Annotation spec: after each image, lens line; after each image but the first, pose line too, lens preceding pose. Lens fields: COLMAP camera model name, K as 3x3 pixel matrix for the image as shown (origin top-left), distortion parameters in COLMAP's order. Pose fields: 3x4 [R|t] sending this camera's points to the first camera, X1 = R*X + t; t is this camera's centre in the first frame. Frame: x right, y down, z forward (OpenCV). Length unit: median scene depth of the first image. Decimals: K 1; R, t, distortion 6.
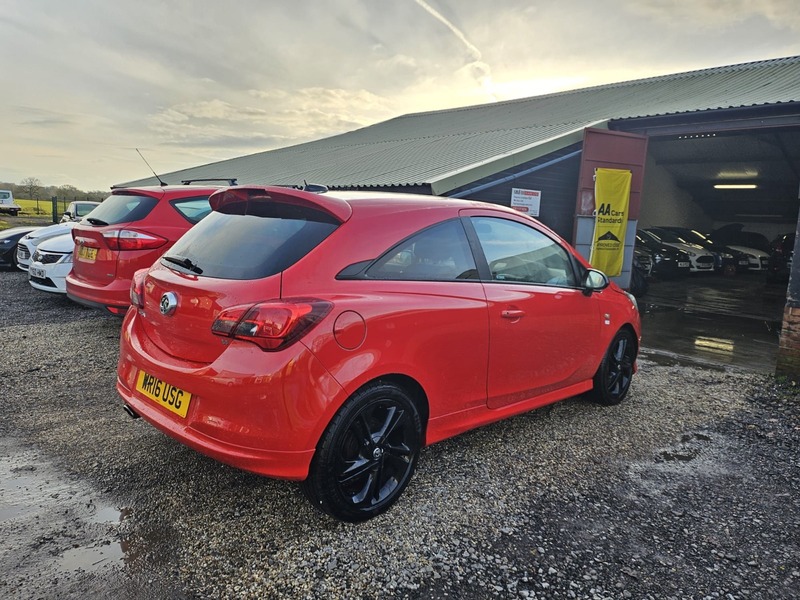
lens RADIAL K [[555.6, 0, 402.8], [0, 555.6, 305.0], [0, 0, 1]] dist [0.085393, -0.084979]
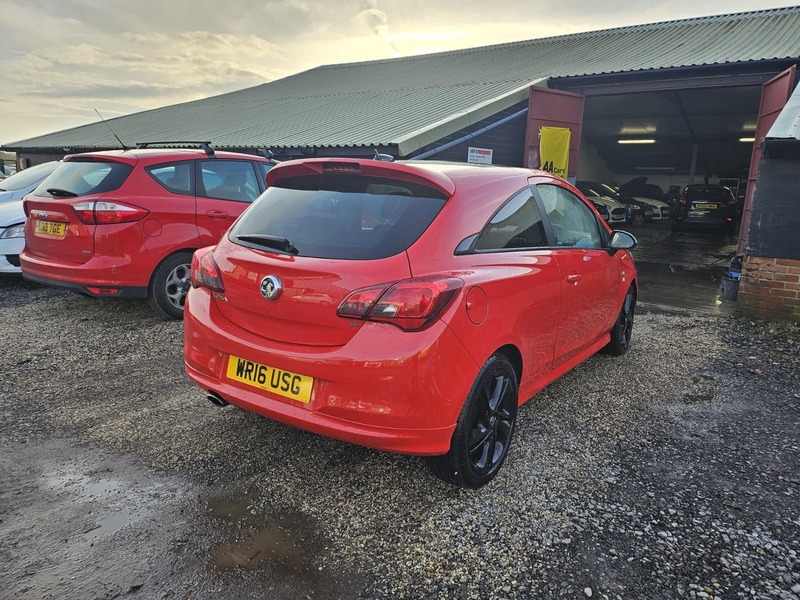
lens RADIAL K [[555.6, 0, 408.5], [0, 555.6, 303.6], [0, 0, 1]] dist [0.085393, -0.084979]
pose [[0.983810, -0.056626, 0.170032, -0.089923], [0.043948, 0.996029, 0.077425, -0.009637], [-0.173741, -0.068698, 0.982392, 0.006202]]
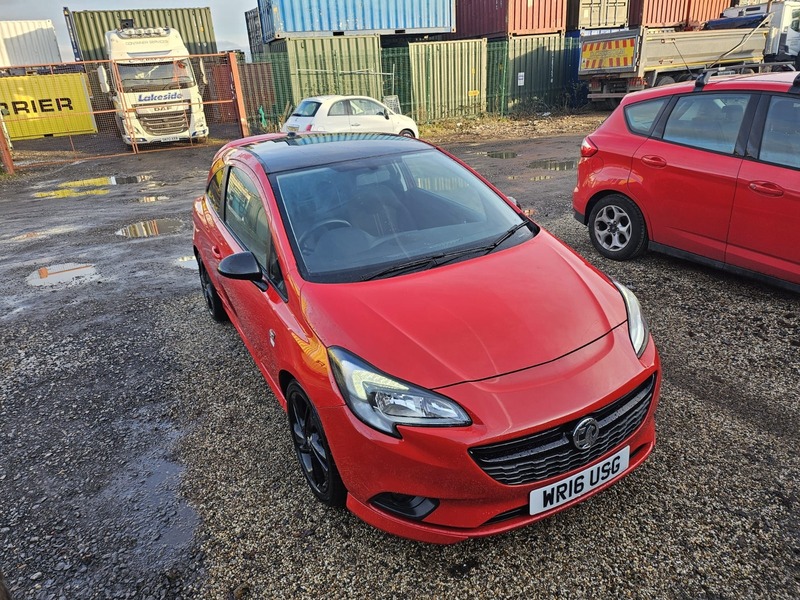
lens RADIAL K [[555.6, 0, 394.0], [0, 555.6, 293.3], [0, 0, 1]] dist [0.085393, -0.084979]
pose [[-0.314680, 0.322195, -0.892842, 0.366690], [-0.082905, 0.927704, 0.363995, -0.115478], [0.945570, 0.188563, -0.265218, 0.526656]]
